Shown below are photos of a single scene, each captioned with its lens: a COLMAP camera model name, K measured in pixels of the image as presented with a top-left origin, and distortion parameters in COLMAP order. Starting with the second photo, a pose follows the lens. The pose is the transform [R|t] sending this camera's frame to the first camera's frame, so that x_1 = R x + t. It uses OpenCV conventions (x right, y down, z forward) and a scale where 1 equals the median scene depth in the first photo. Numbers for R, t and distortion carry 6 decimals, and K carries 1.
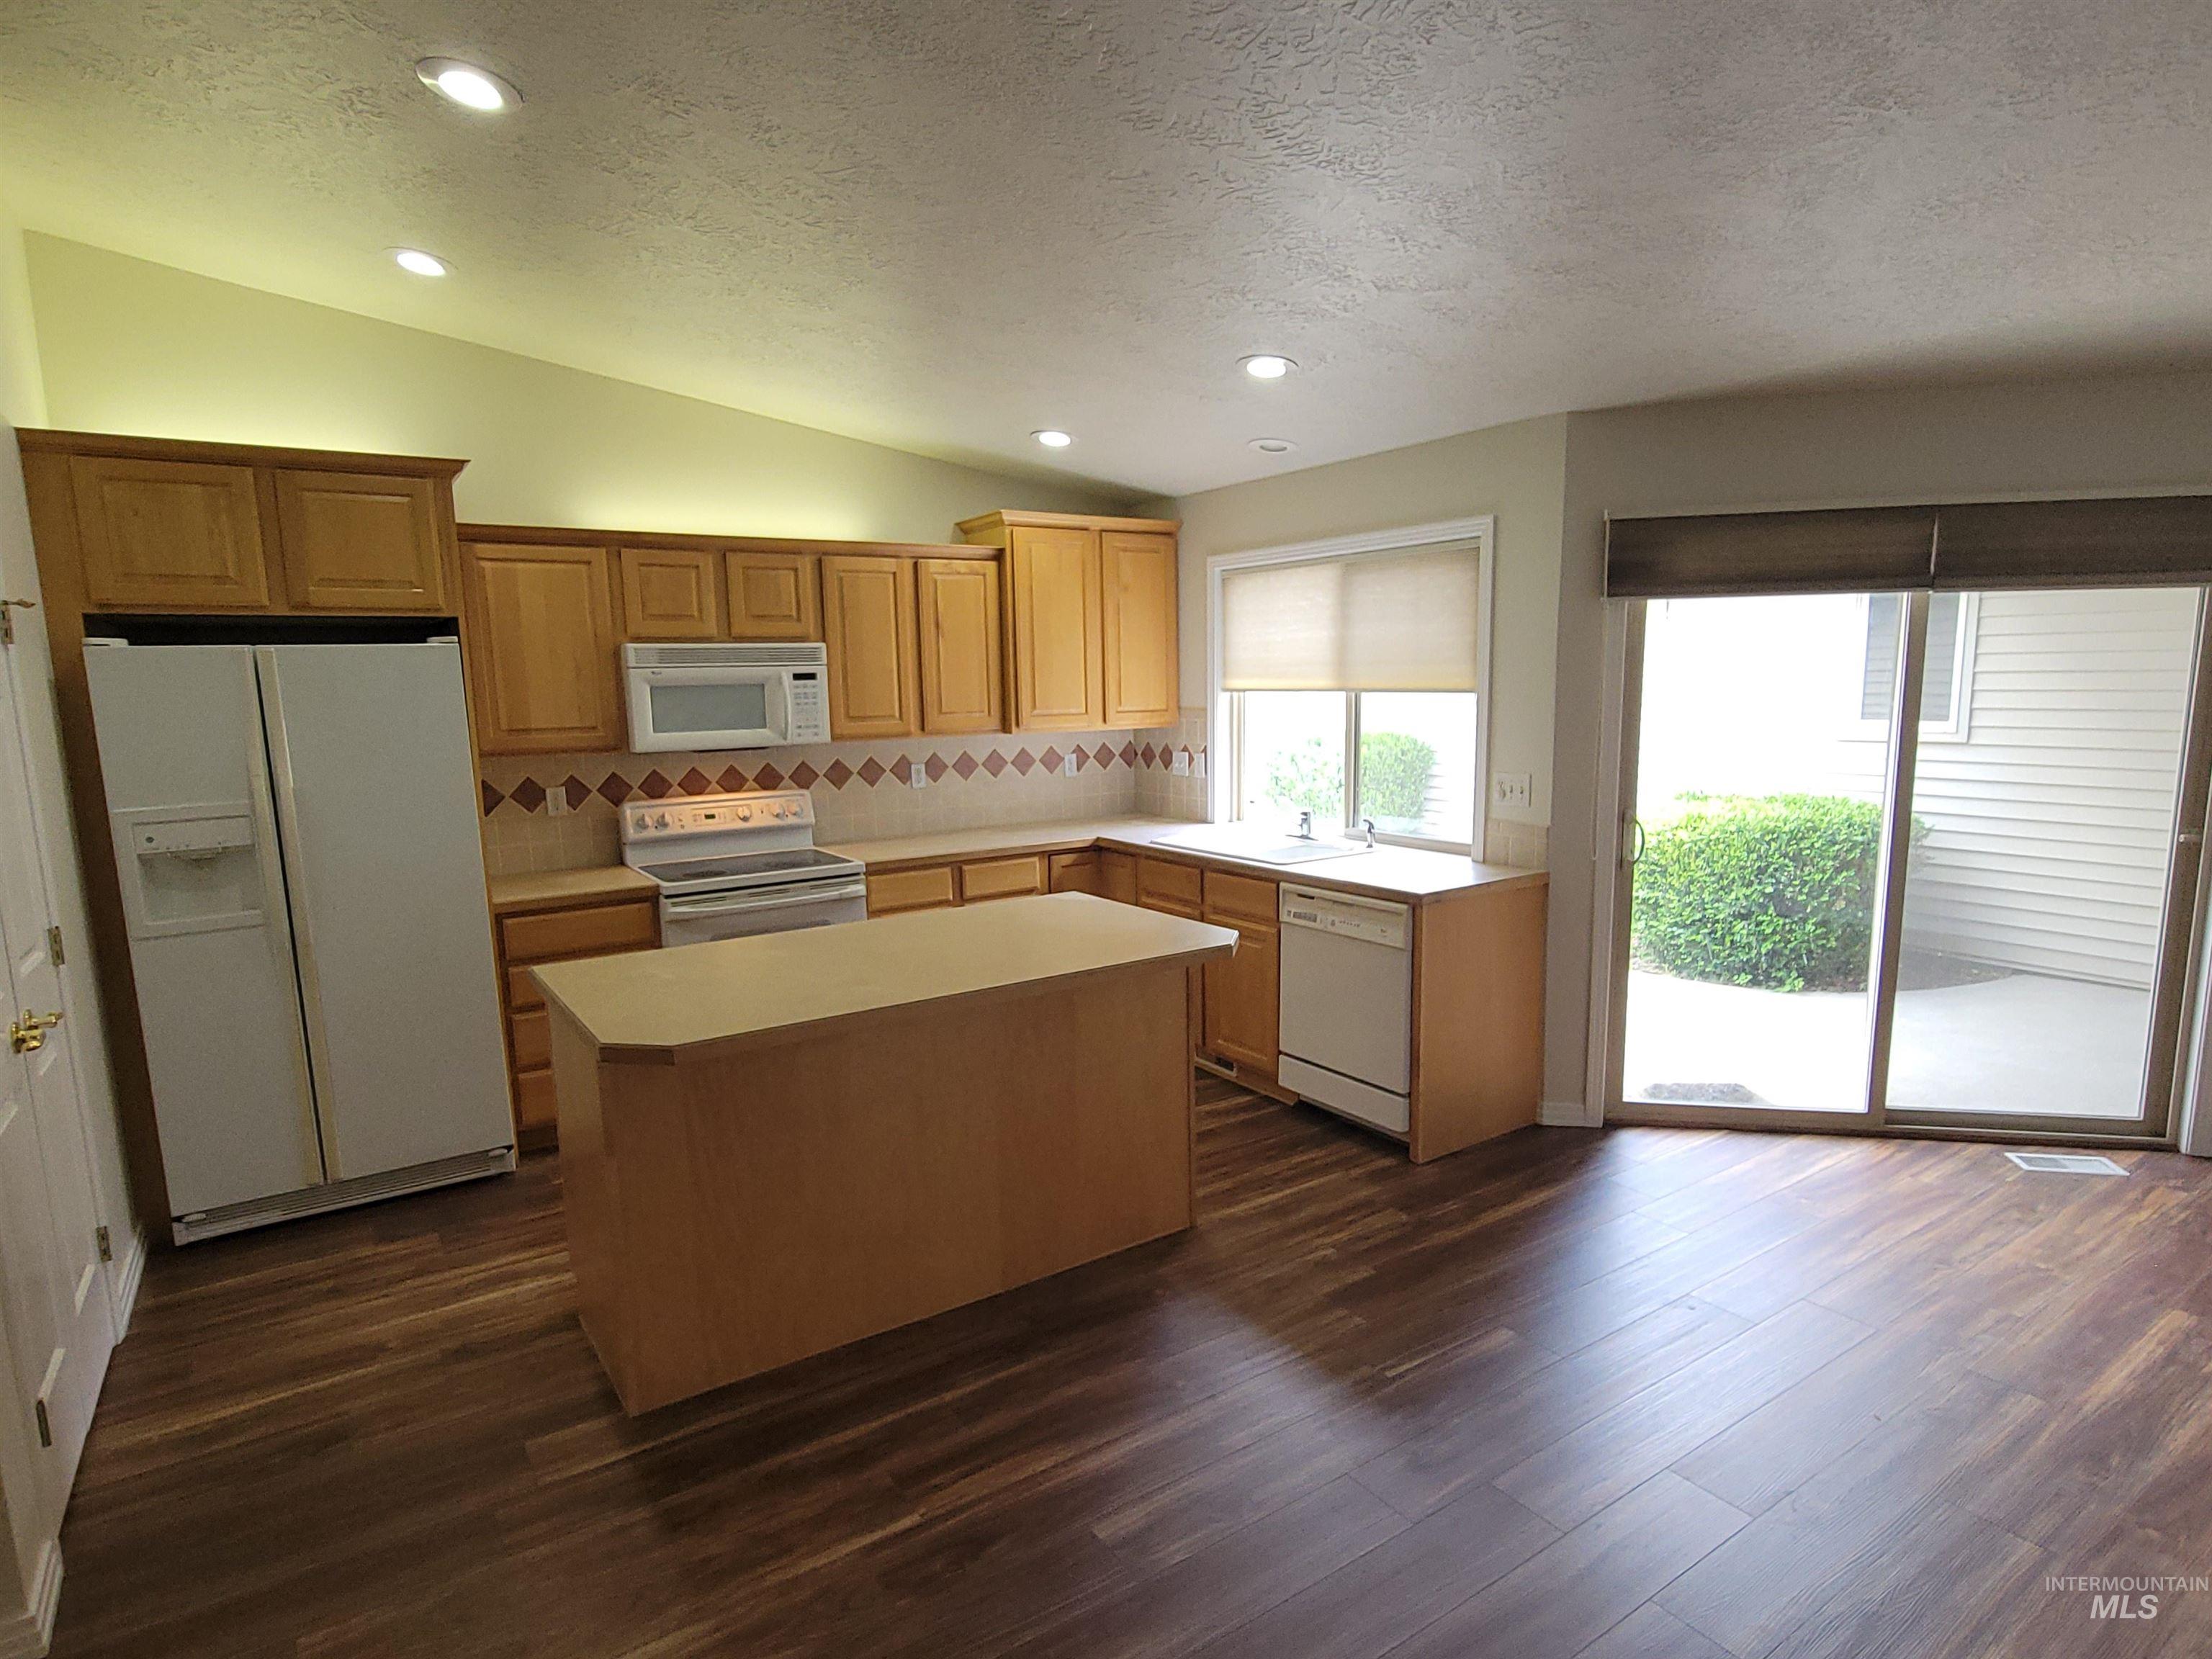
lens RADIAL K [[1205.5, 0, 1106.4], [0, 1205.5, 863.1], [0, 0, 1]] dist [0.000201, 0.000111]
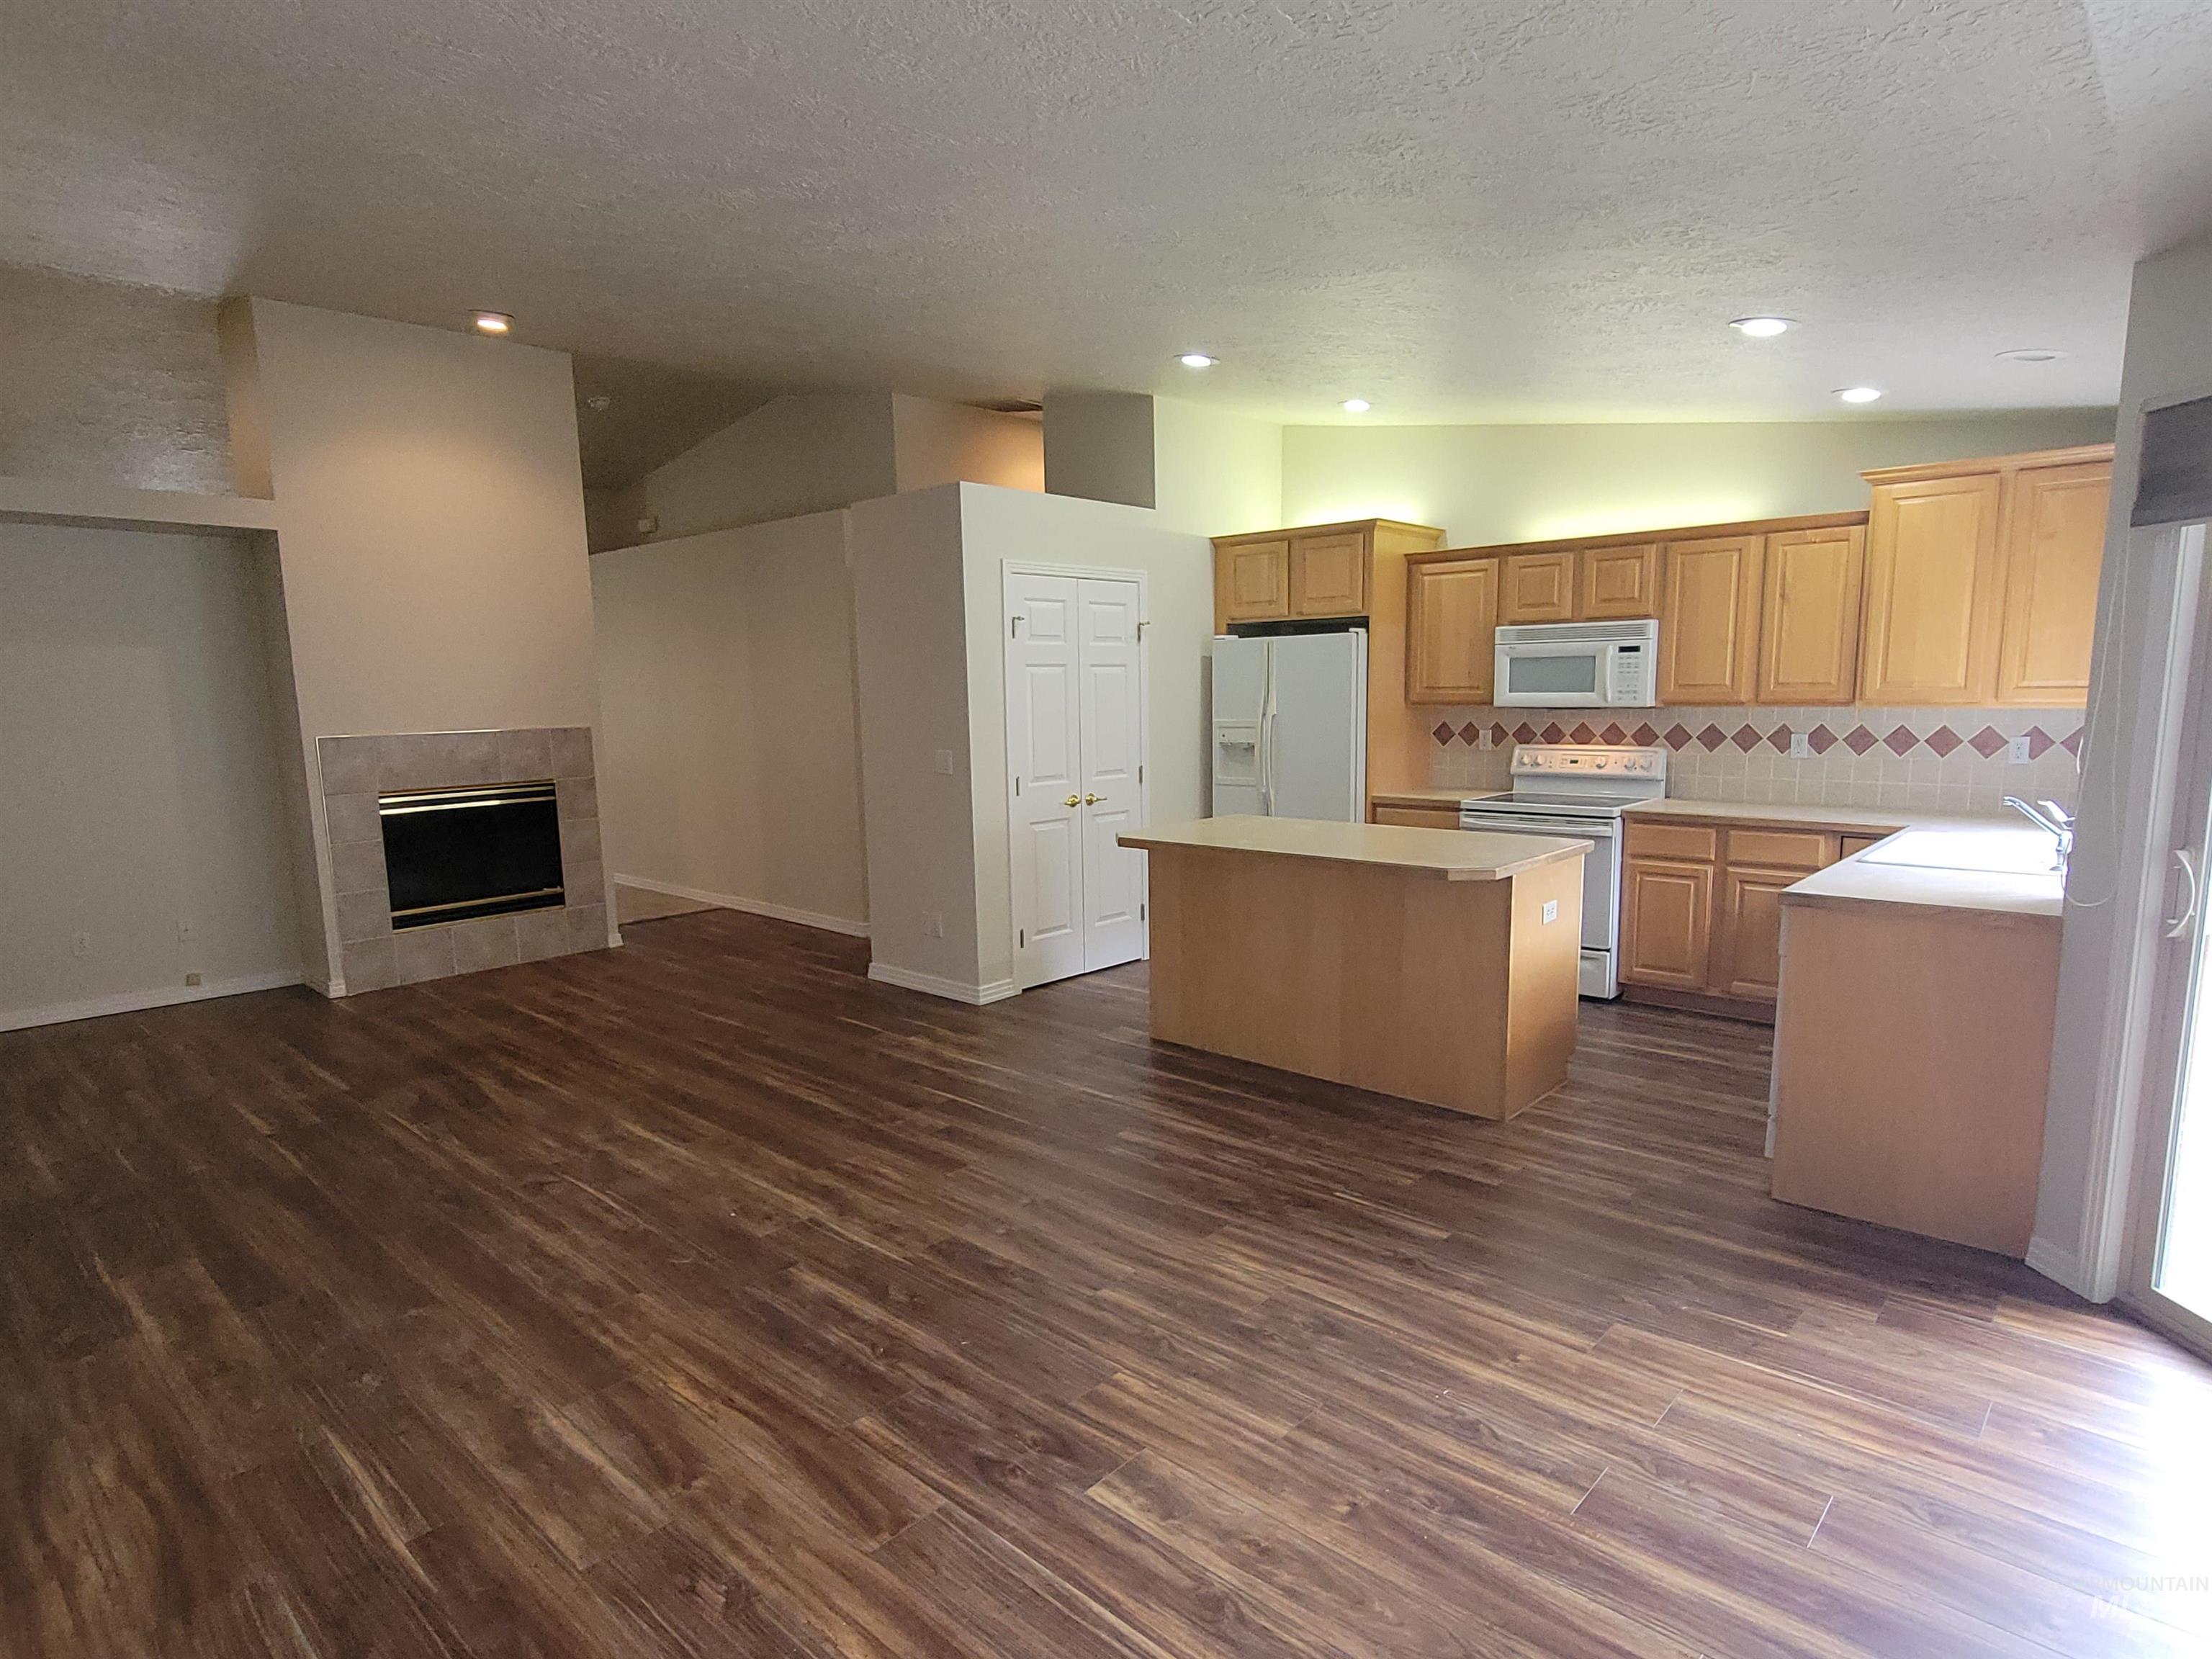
lens RADIAL K [[1205.5, 0, 1106.4], [0, 1205.5, 863.1], [0, 0, 1]] dist [0.000201, 0.000111]
pose [[0.233394, 0.163556, -0.958528, 0.808922], [-0.135836, 0.981571, 0.134413, -0.039176], [0.962848, 0.098832, 0.251309, 0.236841]]
